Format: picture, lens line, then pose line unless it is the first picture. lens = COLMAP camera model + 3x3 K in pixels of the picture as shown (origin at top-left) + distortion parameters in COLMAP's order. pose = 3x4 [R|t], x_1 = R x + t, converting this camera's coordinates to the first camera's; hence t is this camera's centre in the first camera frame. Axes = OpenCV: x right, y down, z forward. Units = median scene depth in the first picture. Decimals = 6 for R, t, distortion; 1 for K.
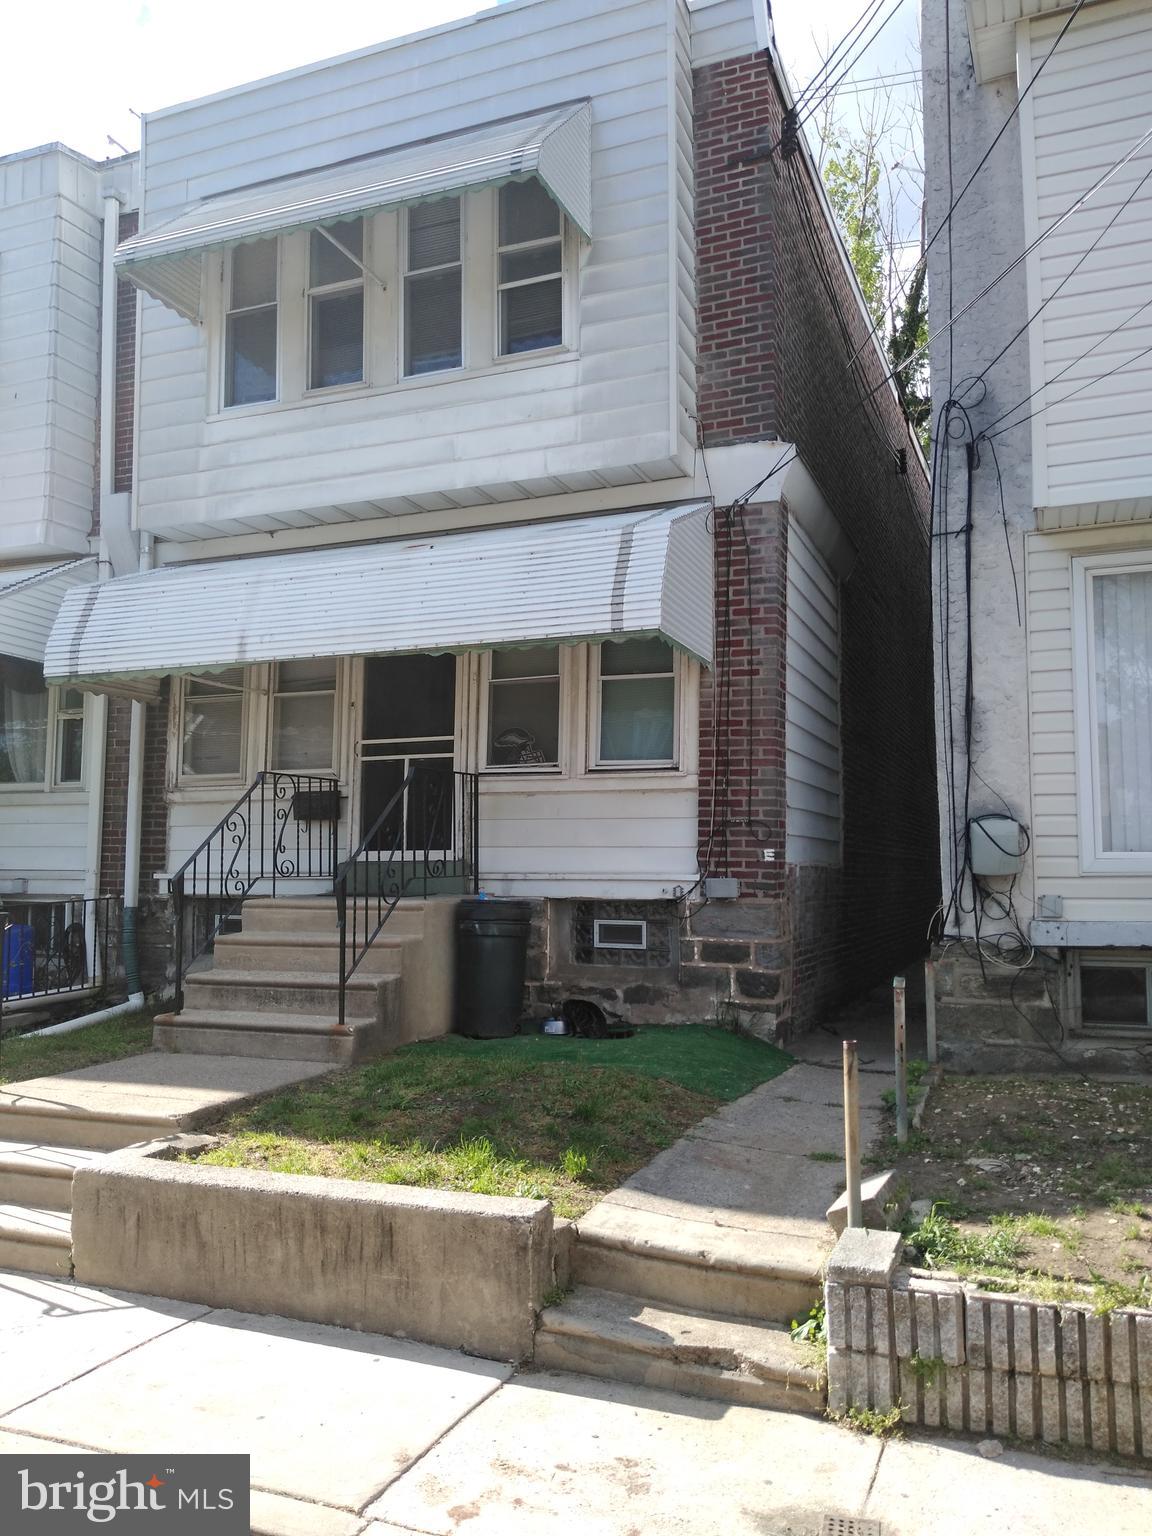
lens RADIAL K [[1194.1, 0, 576.0], [0, 1194.1, 768.0], [0, 0, 1]] dist [0.118127, -0.163143]
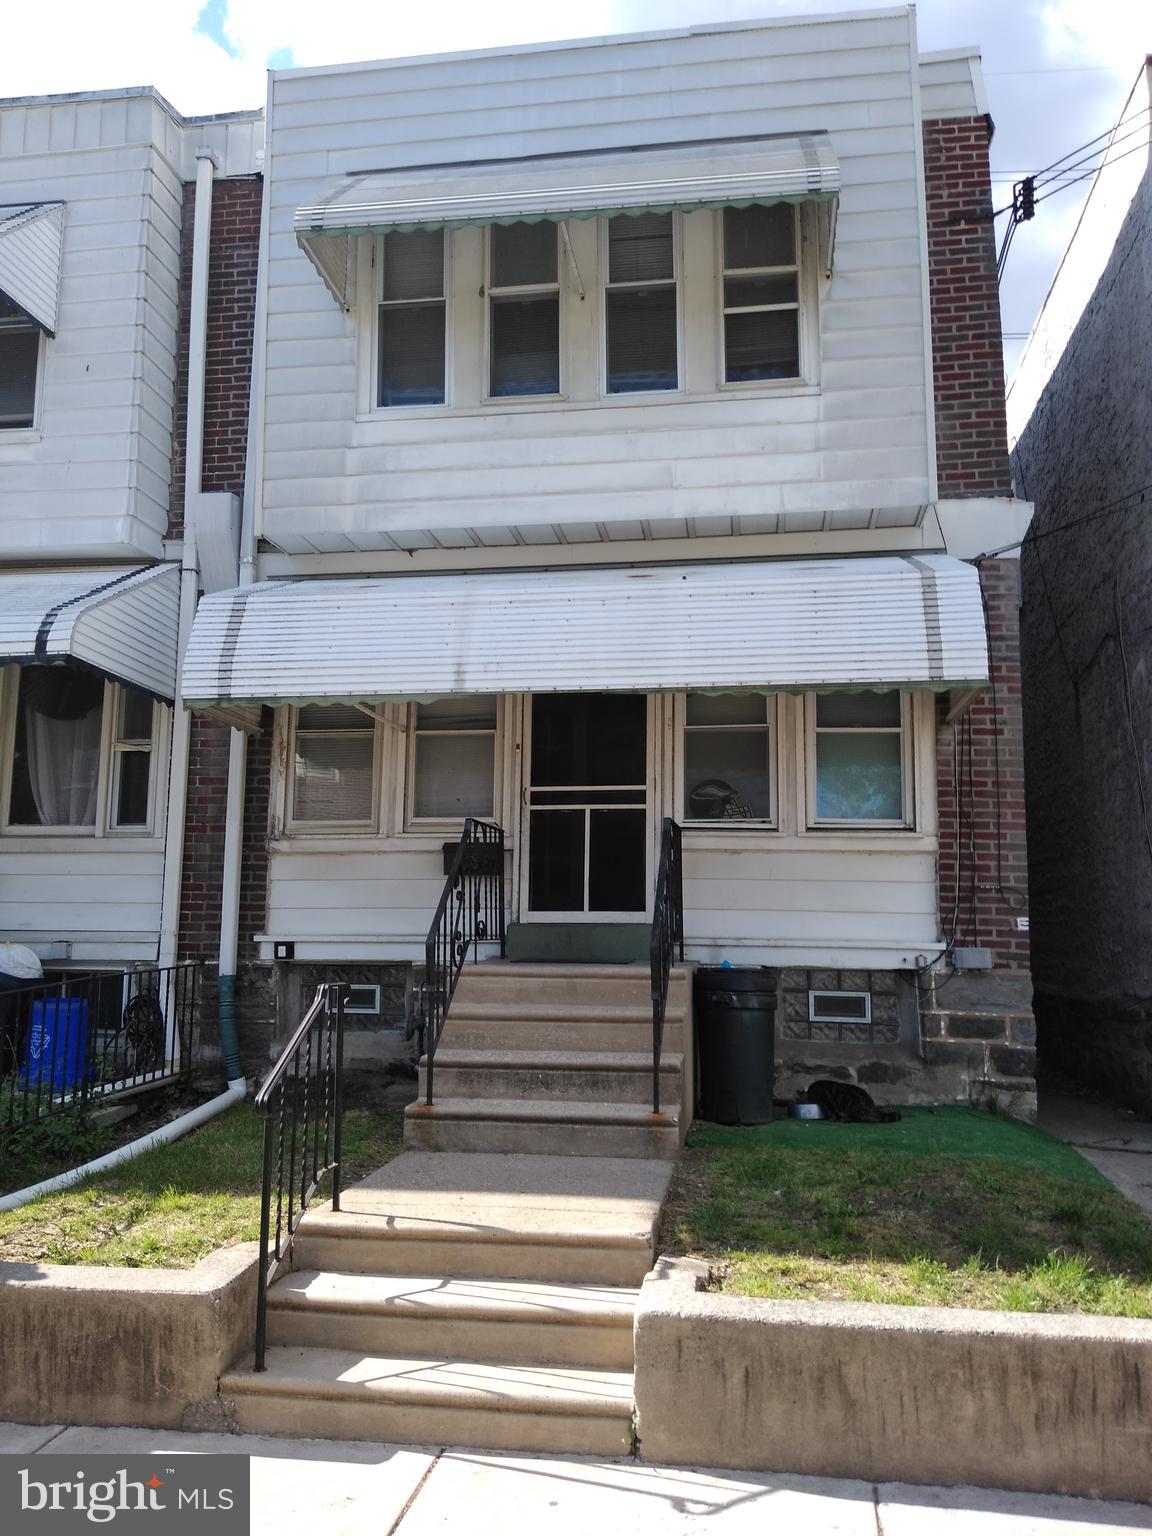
lens RADIAL K [[1194.1, 0, 576.0], [0, 1194.1, 768.0], [0, 0, 1]] dist [0.118127, -0.163143]
pose [[0.970205, 0.042060, 0.238605, -0.393572], [-0.029106, 0.997918, -0.057558, 0.014162], [-0.240529, 0.048898, 0.969410, 0.138173]]
